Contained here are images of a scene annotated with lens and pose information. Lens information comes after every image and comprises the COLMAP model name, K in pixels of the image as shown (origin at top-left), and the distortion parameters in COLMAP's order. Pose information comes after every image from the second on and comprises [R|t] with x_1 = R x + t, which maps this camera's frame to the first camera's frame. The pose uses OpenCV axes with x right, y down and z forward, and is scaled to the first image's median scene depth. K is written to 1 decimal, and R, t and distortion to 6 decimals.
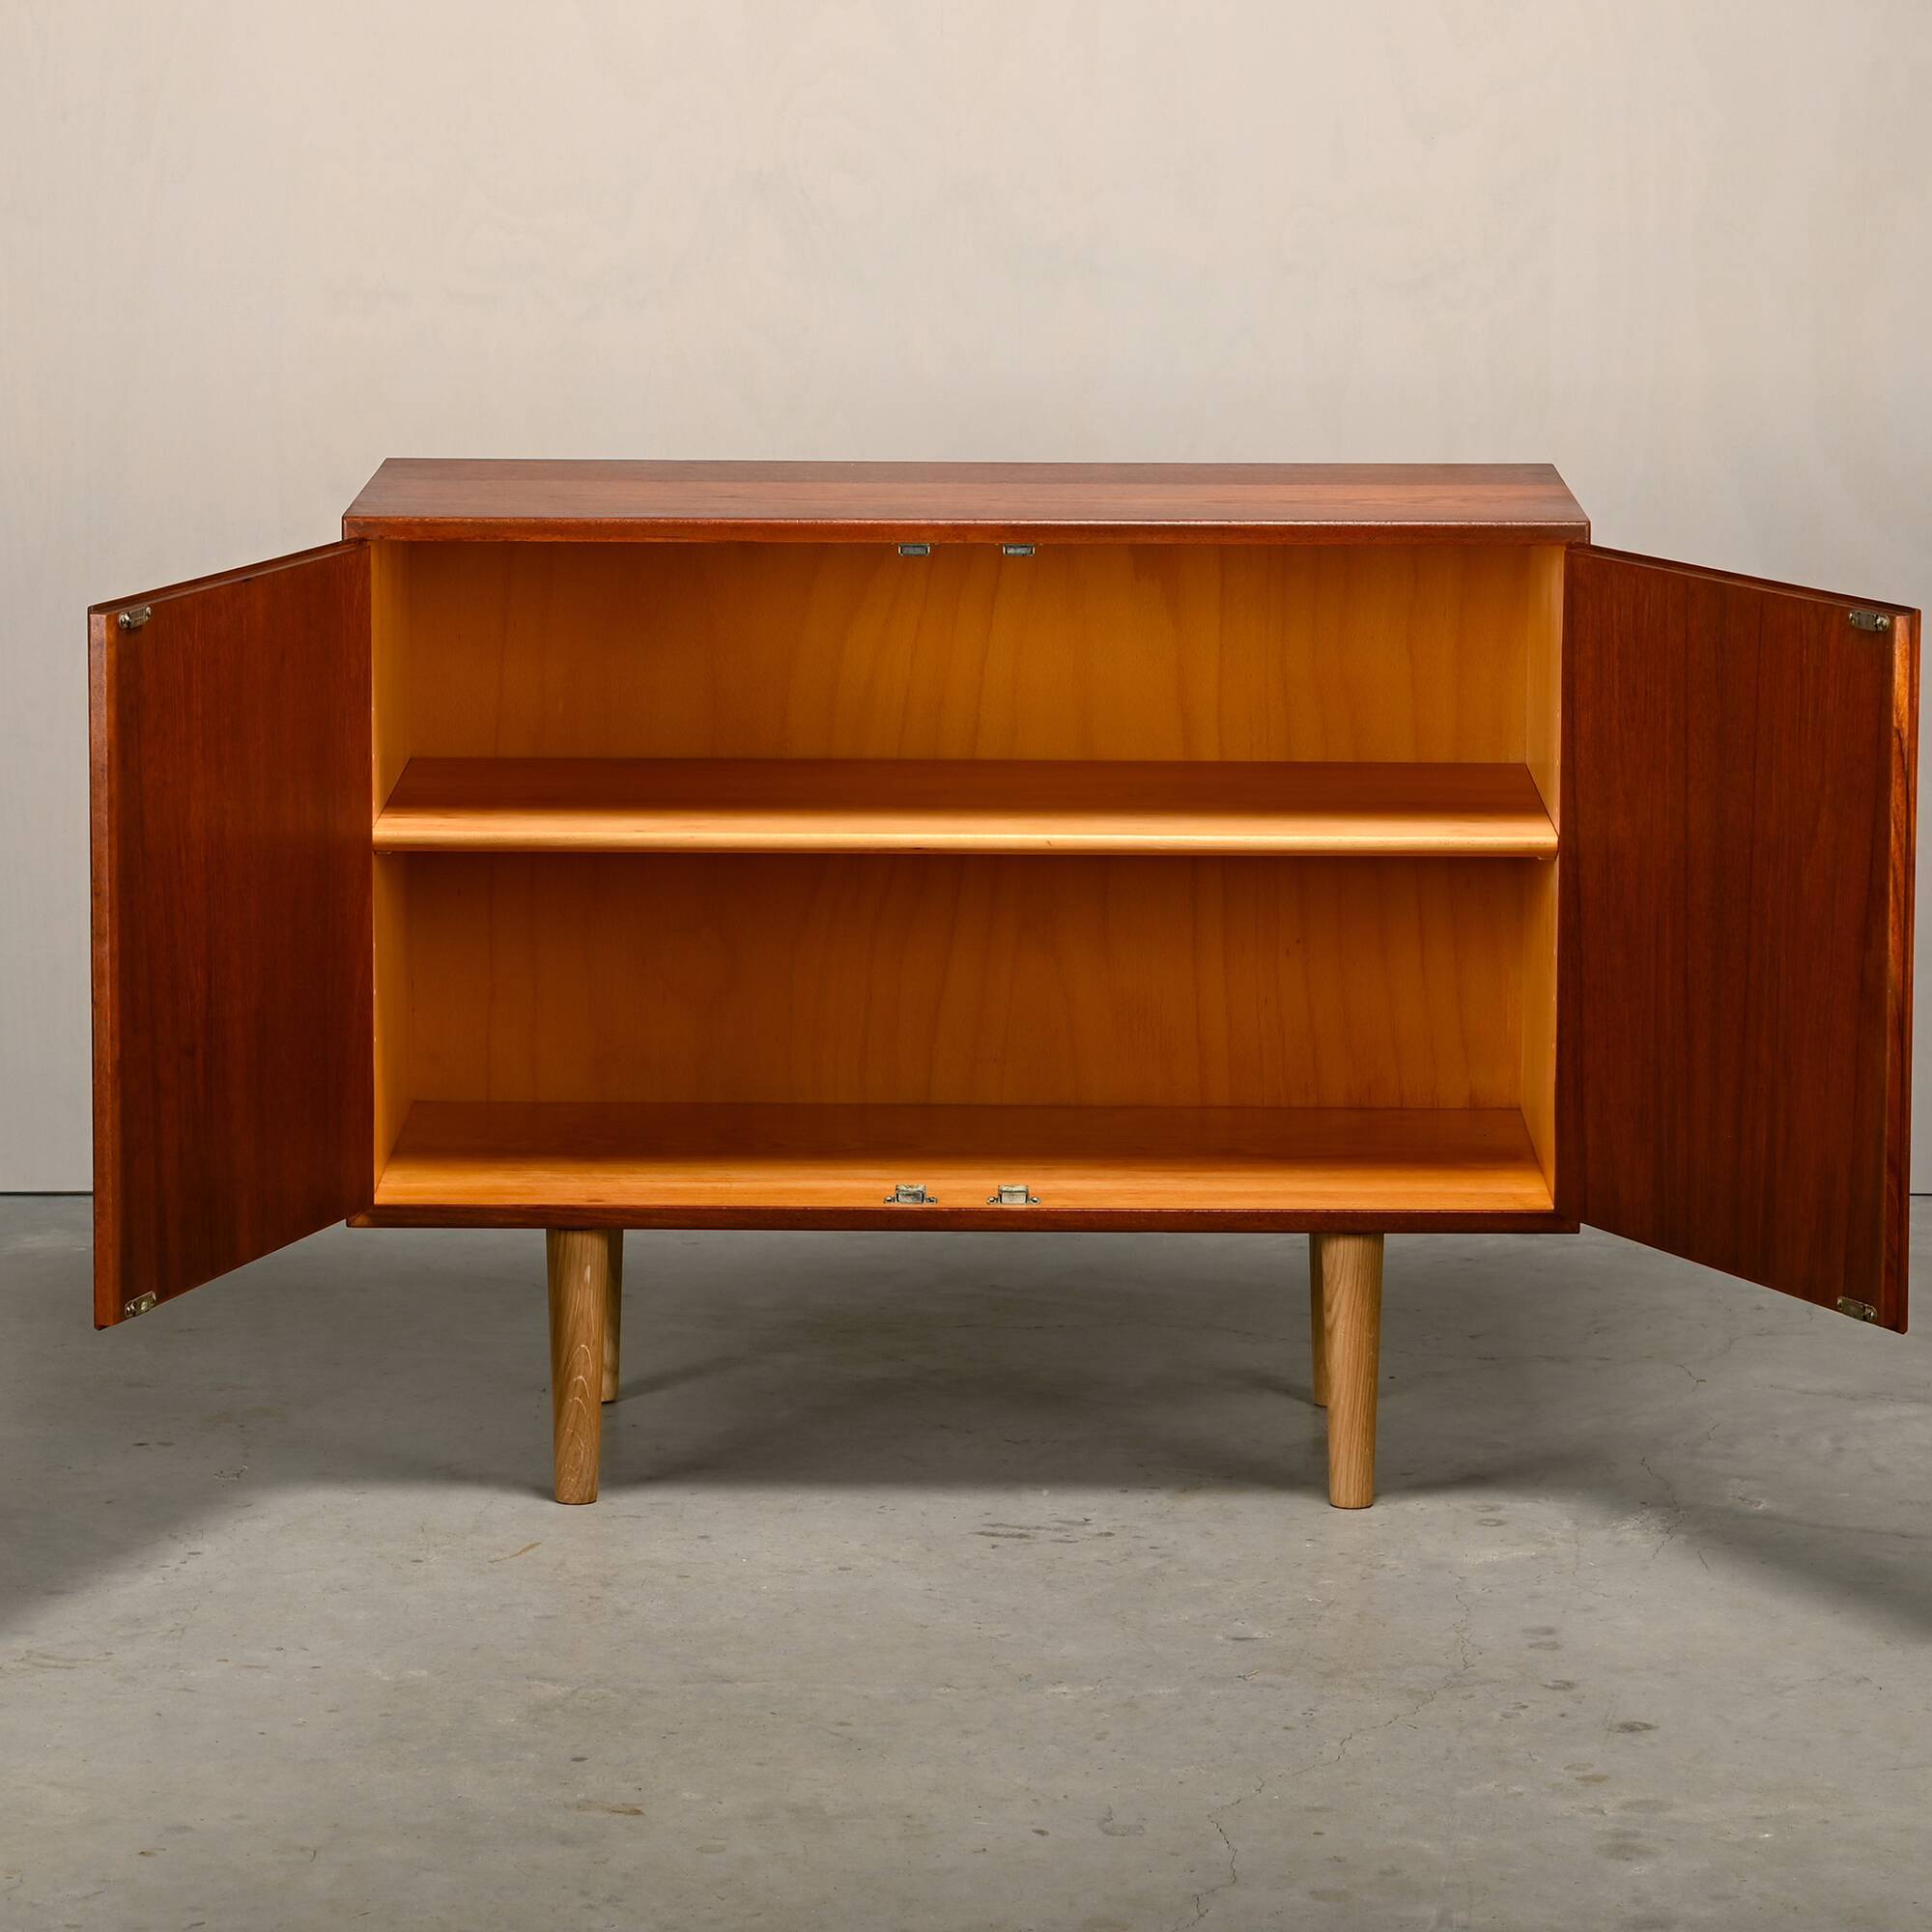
lens RADIAL K [[8349.6, 0, 966.0], [0, 8349.6, 966.0], [0, 0, 1]] dist [-0.040093, 0.186721]
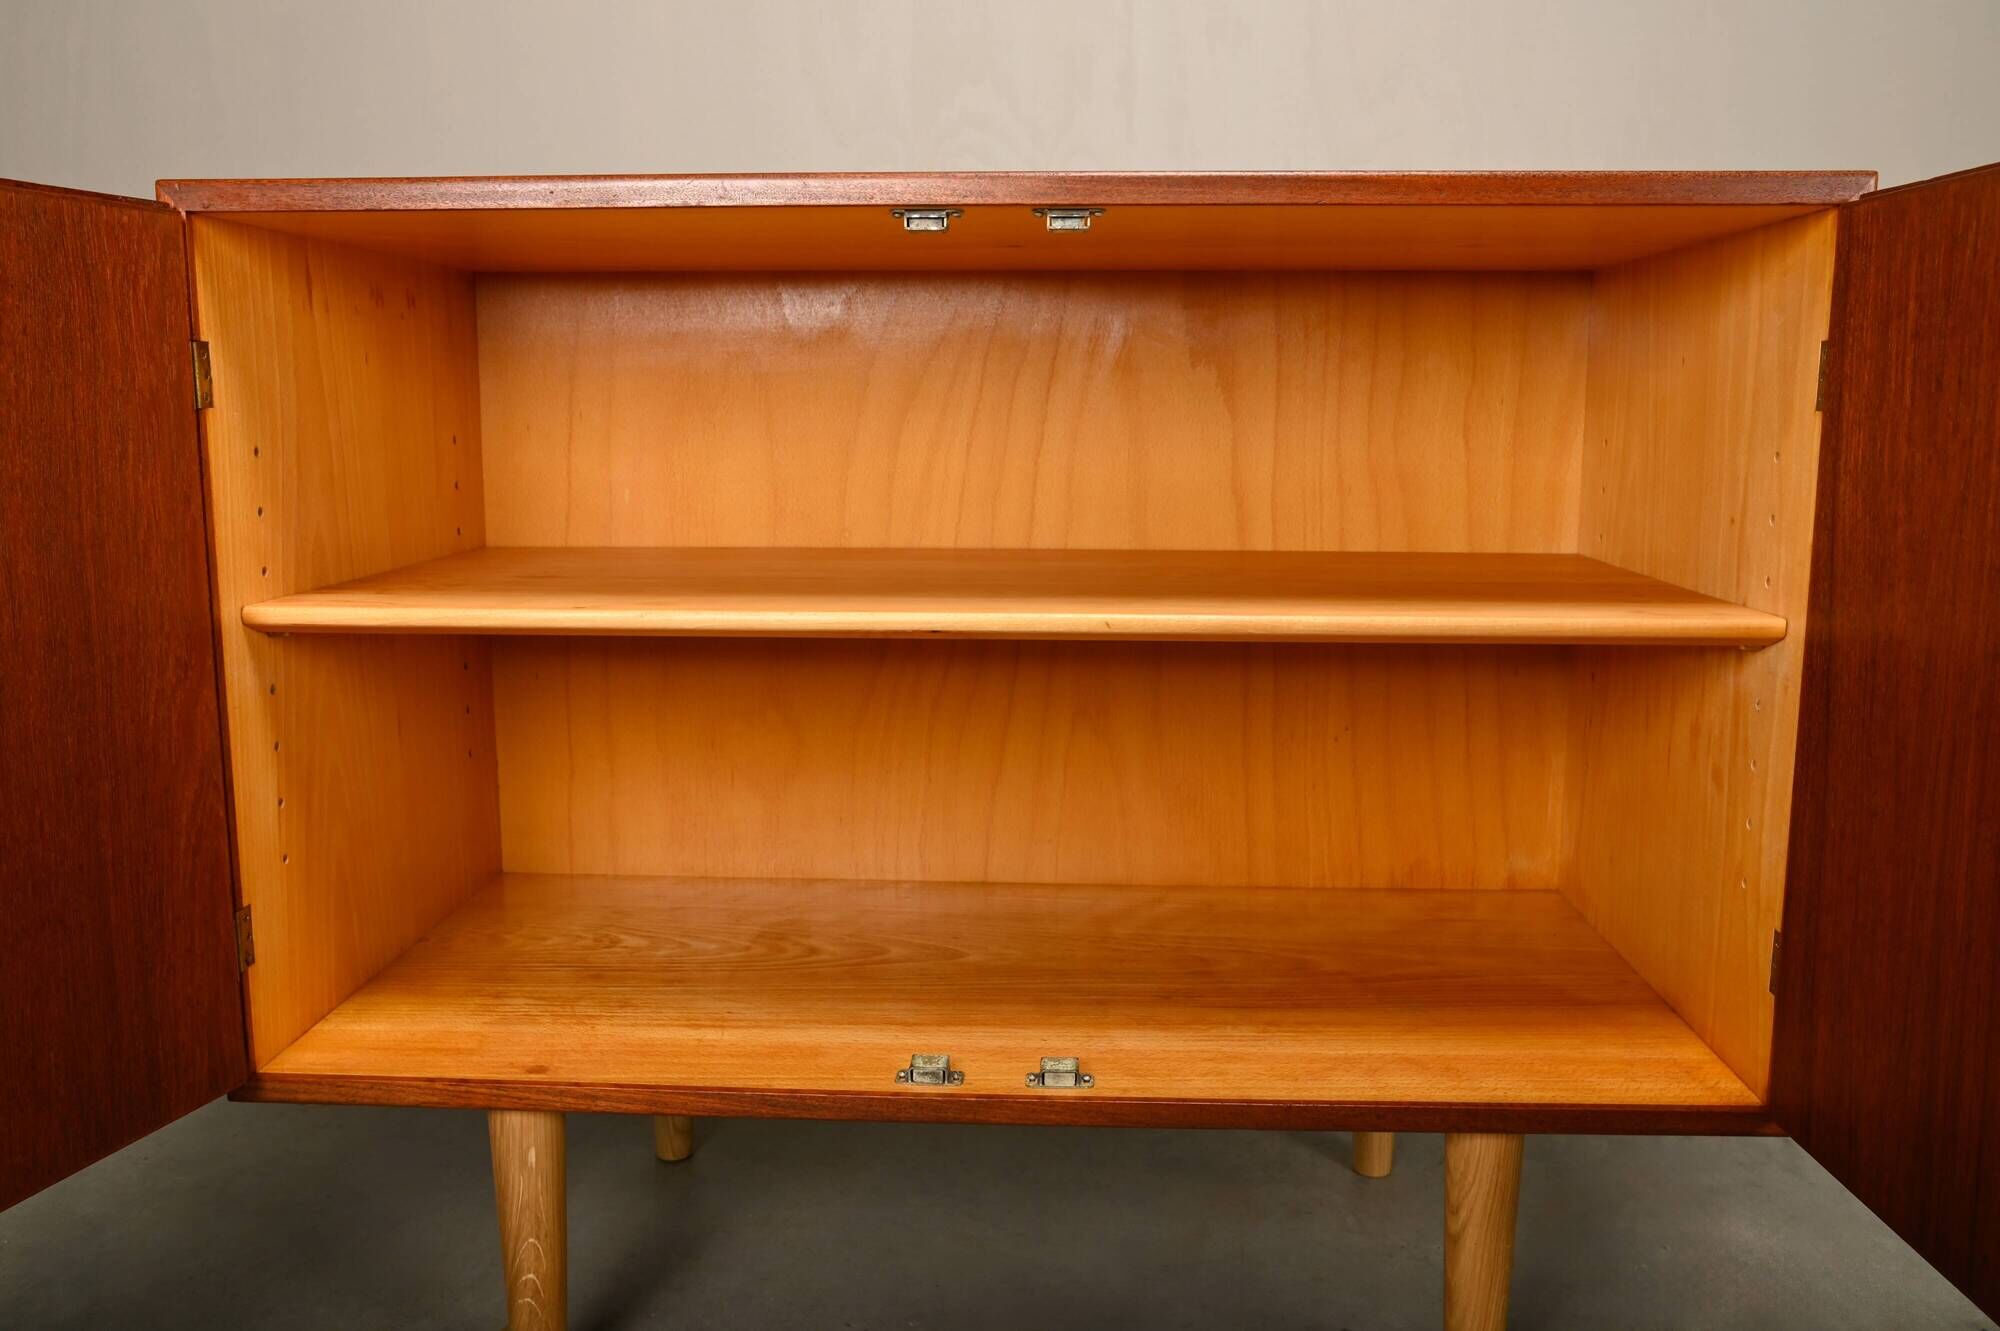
lens RADIAL K [[1684.1, 0, 1000.0], [0, 1684.1, 665.5], [0, 0, 1]] dist [-0.006198, -0.002541]
pose [[0.999041, 0.005044, -0.043494, 0.006667], [-0.005129, 0.999985, -0.001847, -0.010563], [0.043484, 0.002068, 0.999052, 0.829898]]
